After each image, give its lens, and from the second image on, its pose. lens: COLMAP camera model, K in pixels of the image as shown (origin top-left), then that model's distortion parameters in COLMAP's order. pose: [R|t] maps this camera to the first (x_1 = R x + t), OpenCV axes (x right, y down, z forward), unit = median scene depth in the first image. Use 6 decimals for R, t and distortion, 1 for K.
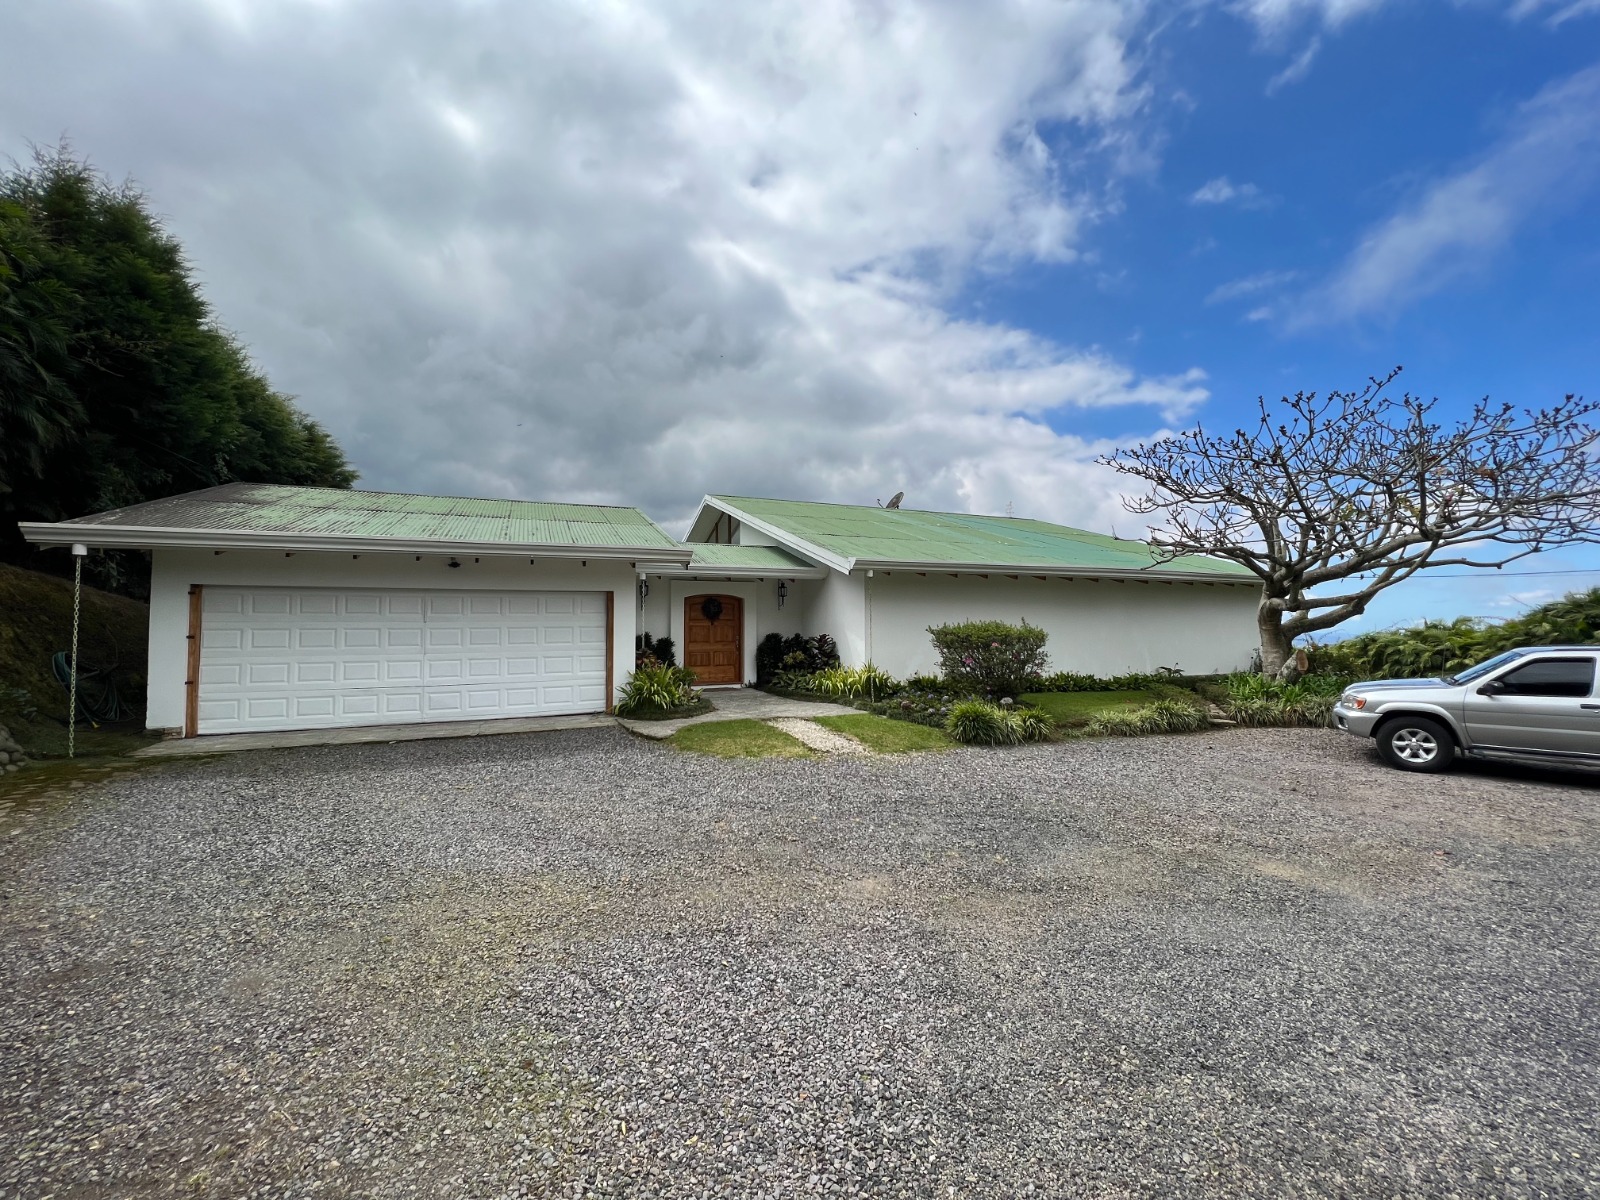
lens RADIAL K [[638.8, 0, 795.6], [0, 638.8, 595.7], [0, 0, 1]] dist [-0.001292, 0.000275]
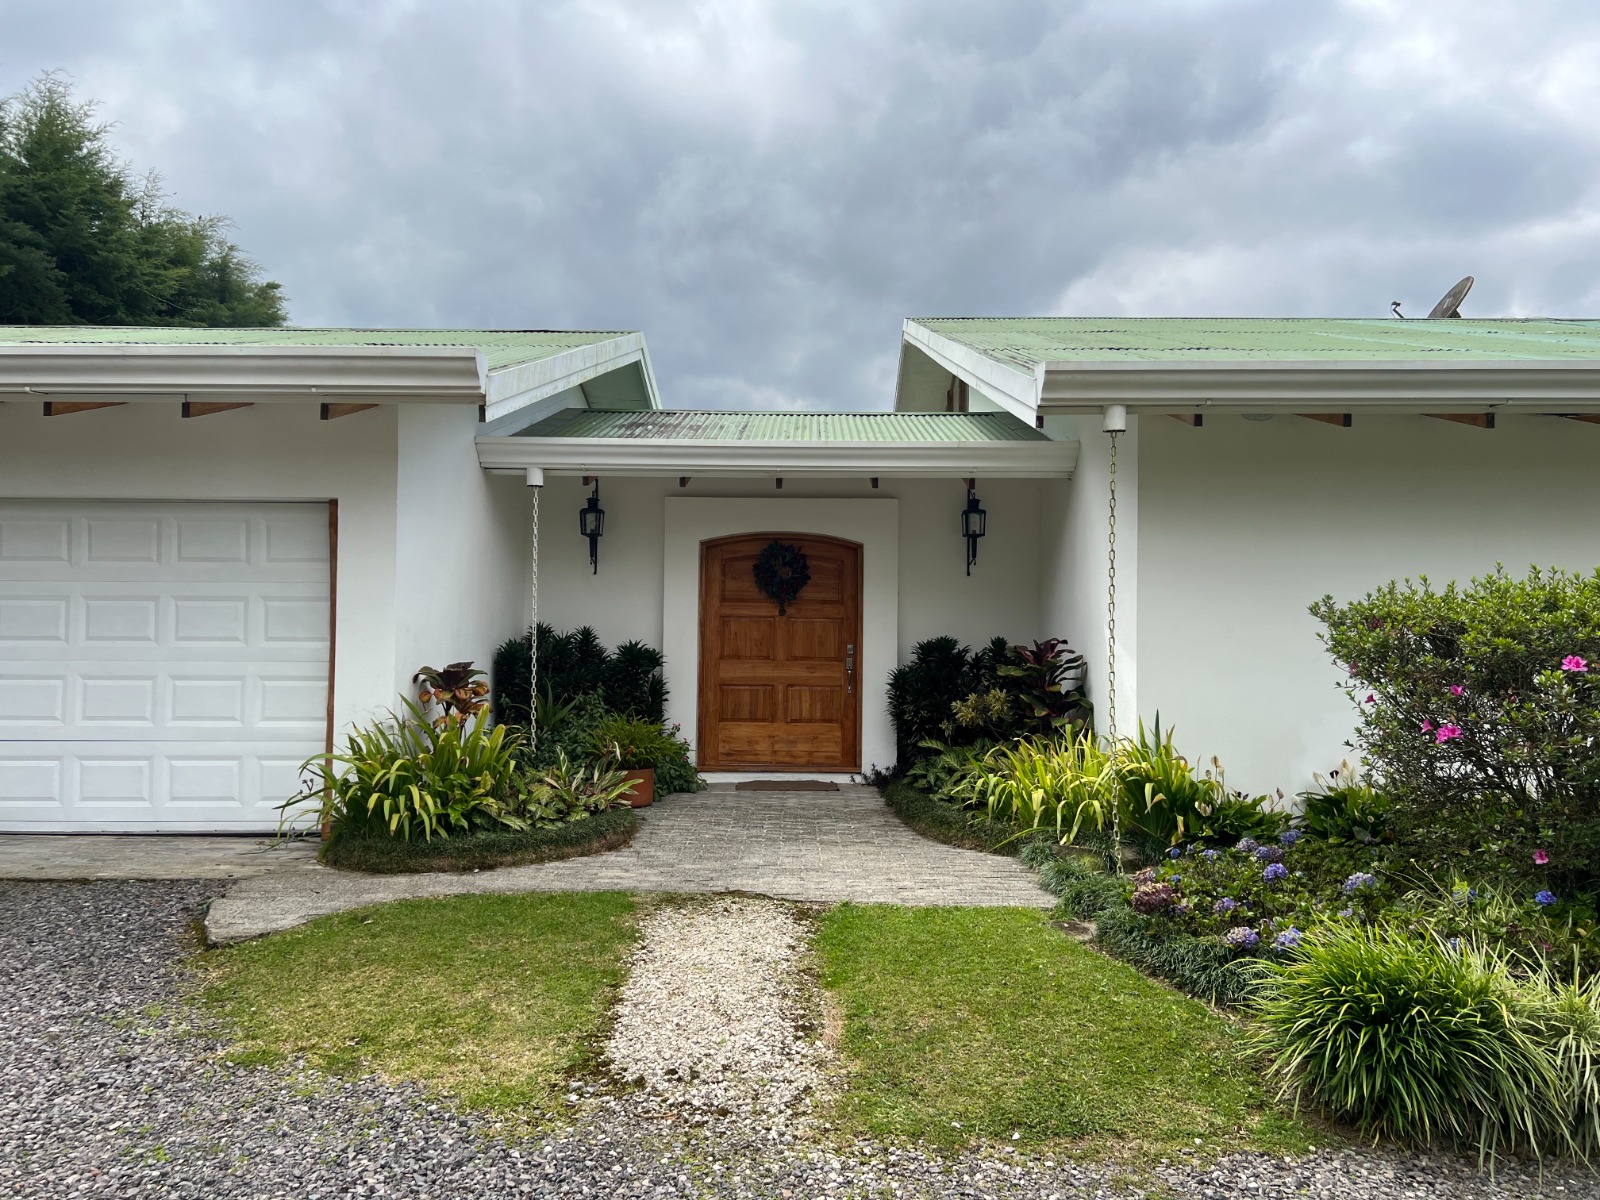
lens RADIAL K [[1196.1, 0, 795.6], [0, 1196.1, 604.9], [0, 0, 1]] dist [0.091202, -0.113890]
pose [[0.912518, -0.001490, -0.409034, 0.172554], [0.004083, 0.999977, 0.005467, 0.037693], [0.409016, -0.006659, 0.912503, 0.363938]]
